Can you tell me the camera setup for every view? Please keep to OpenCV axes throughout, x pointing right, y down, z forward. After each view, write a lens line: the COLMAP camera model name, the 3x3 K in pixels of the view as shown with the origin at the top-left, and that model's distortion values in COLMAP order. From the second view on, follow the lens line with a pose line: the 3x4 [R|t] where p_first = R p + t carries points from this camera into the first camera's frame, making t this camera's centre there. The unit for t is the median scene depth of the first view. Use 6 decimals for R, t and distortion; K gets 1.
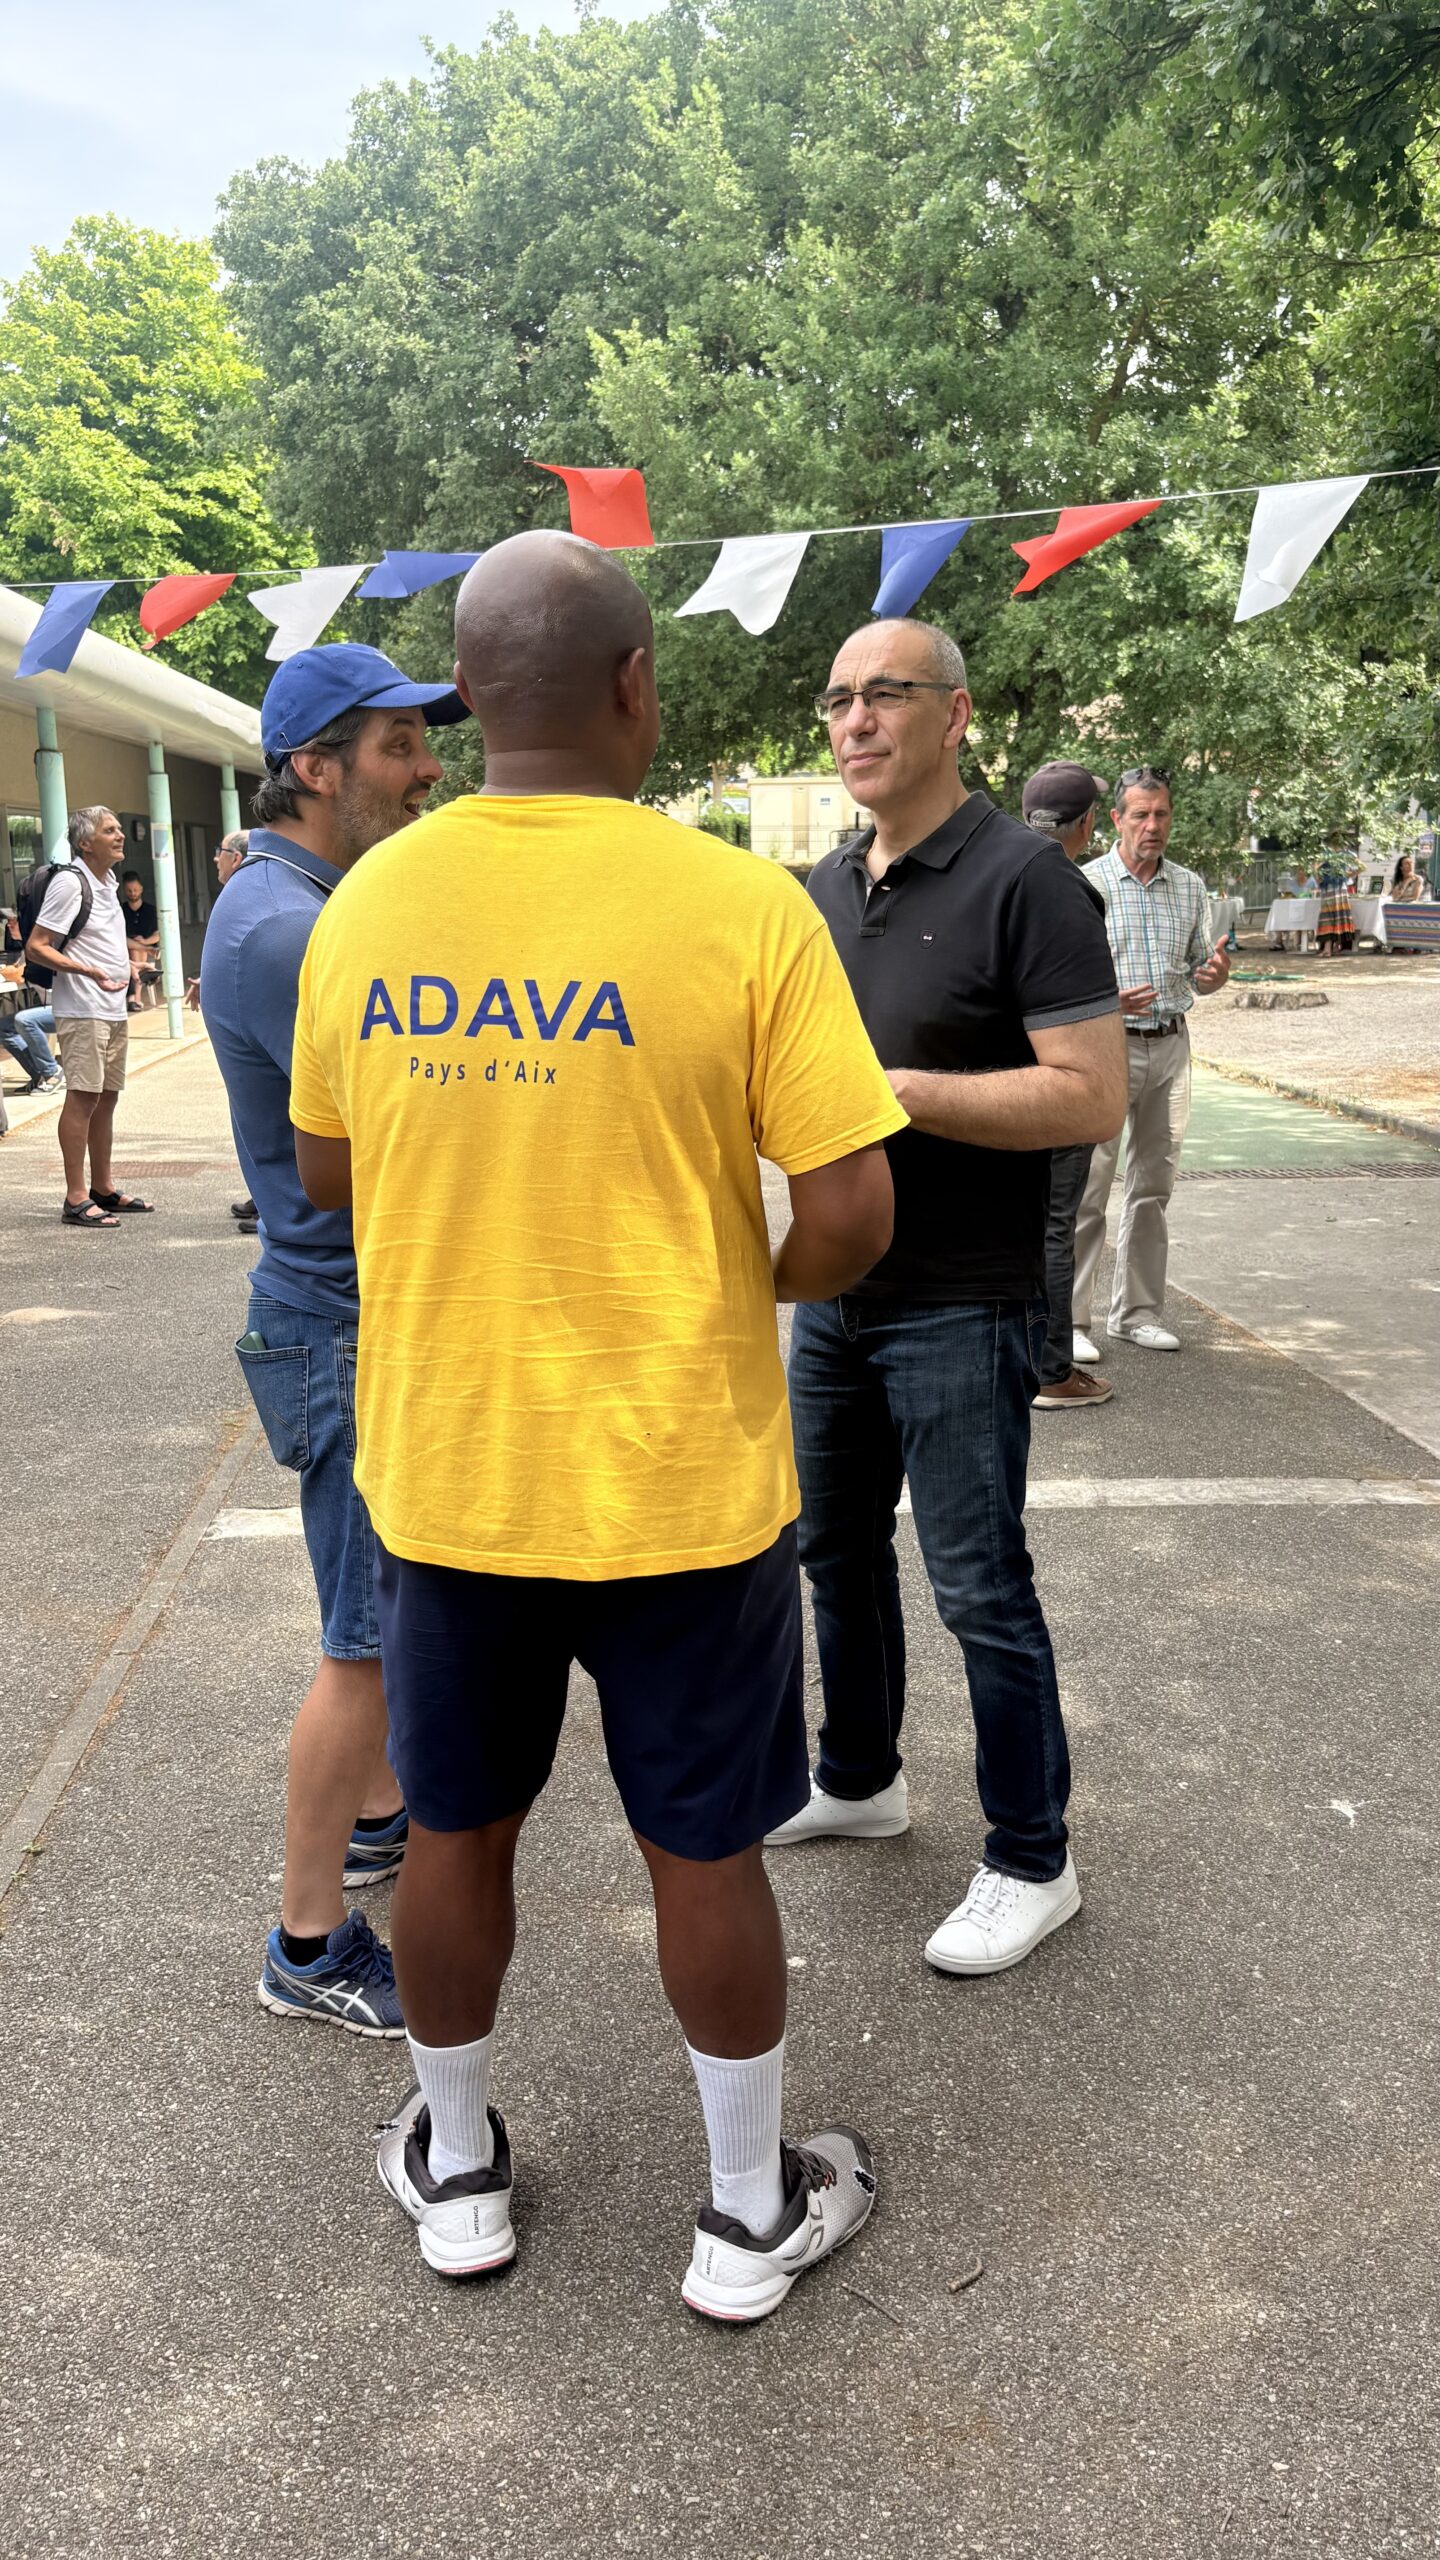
lens RADIAL K [[1979.2, 0, 728.1], [0, 1979.2, 1278.1], [0, 0, 1]] dist [0.024349, -0.013146]
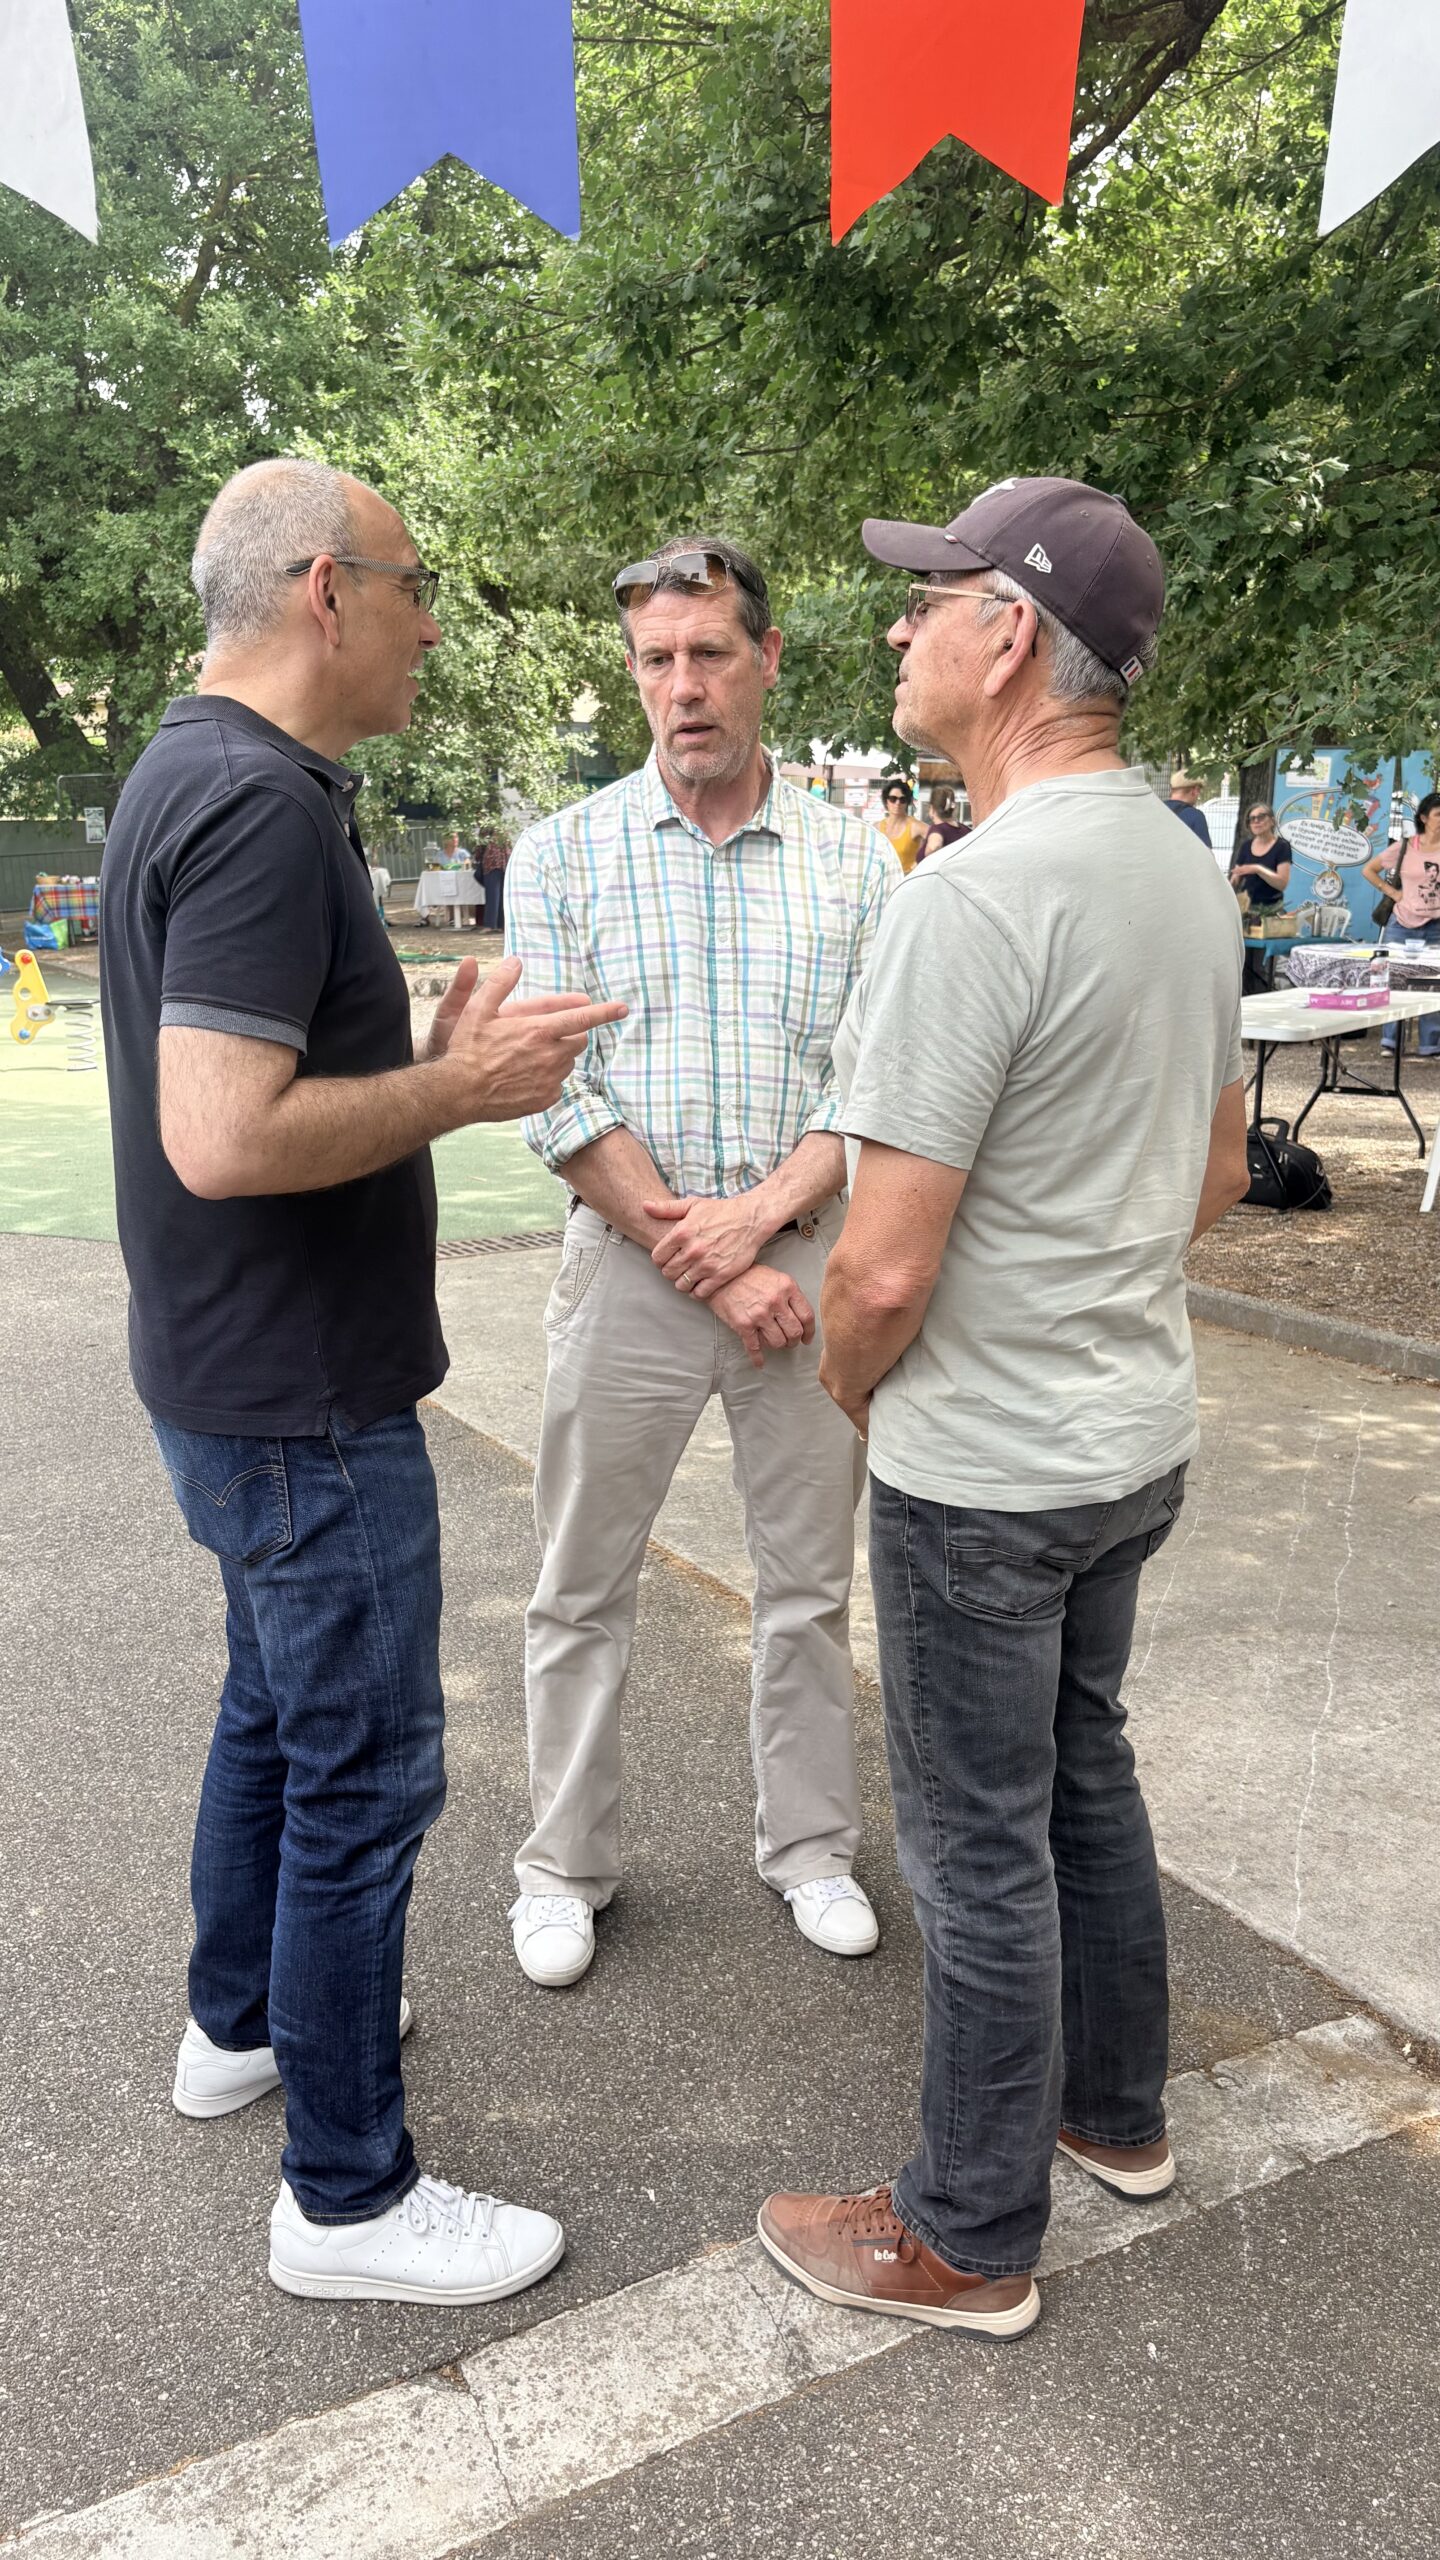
lens RADIAL K [[1979.2, 0, 710.9], [0, 1979.2, 1264.8], [0, 0, 1]] dist [0.024349, -0.013146]
pose [[0.907692, -0.088601, 0.410177, 0.004639], [0.085704, 0.995995, 0.025484, -0.027487], [-0.410792, 0.012022, 0.911650, 0.142405]]
